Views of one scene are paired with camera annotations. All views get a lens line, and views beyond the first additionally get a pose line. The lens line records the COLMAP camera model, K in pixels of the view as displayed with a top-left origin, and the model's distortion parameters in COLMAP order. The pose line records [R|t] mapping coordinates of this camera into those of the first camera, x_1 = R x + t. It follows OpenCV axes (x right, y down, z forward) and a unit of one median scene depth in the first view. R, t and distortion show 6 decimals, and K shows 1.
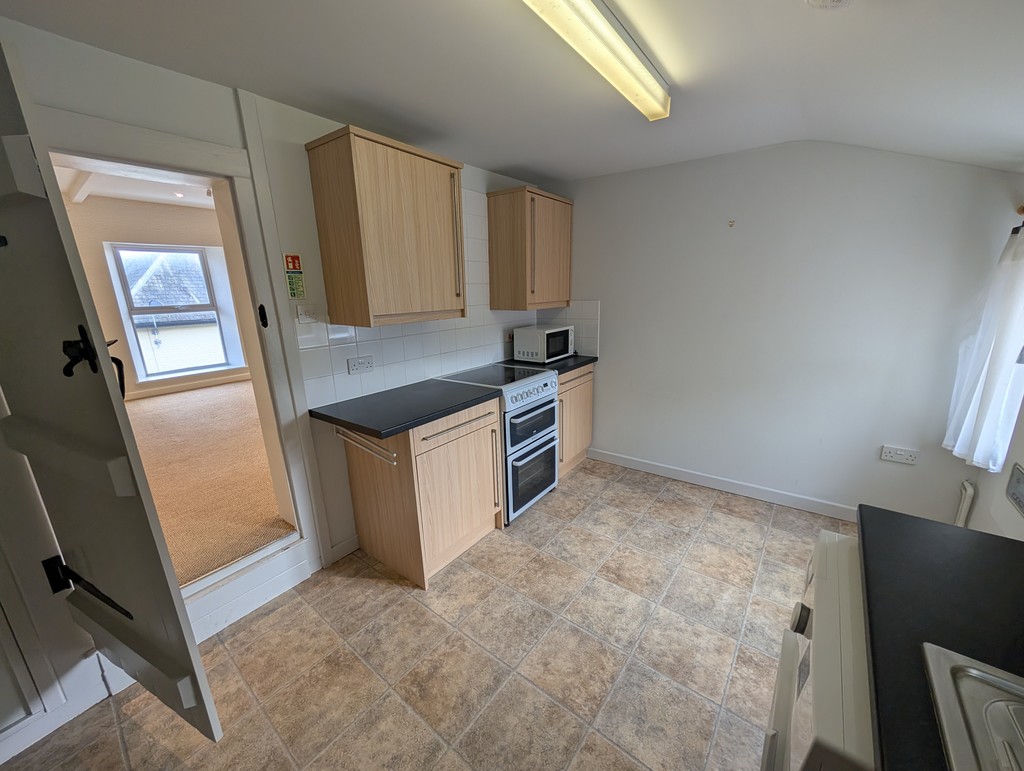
lens RADIAL K [[381.9, 0, 513.1], [0, 381.9, 384.8], [0, 0, 1]] dist [-0.000081, 0.000029]
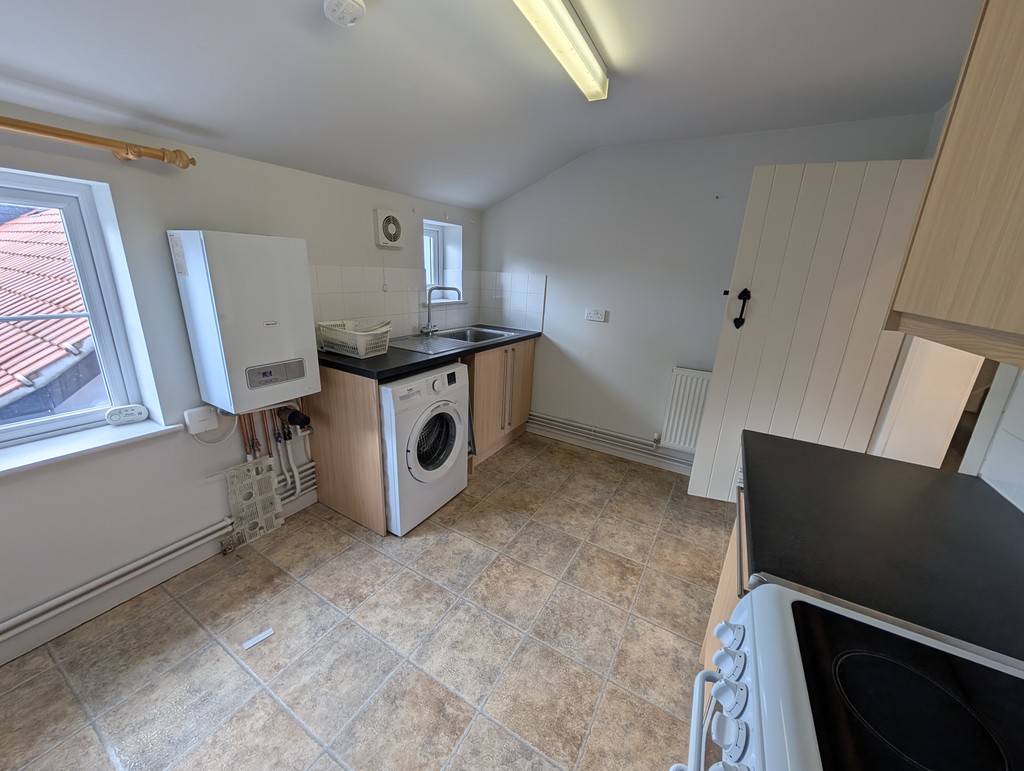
lens RADIAL K [[381.9, 0, 509.7], [0, 381.9, 384.0], [0, 0, 1]] dist [-0.000081, 0.000029]
pose [[-0.990220, 0.025598, -0.137147, 0.285542], [-0.048667, 0.857902, 0.511503, -0.370411], [0.130752, 0.513175, -0.848266, 1.553610]]
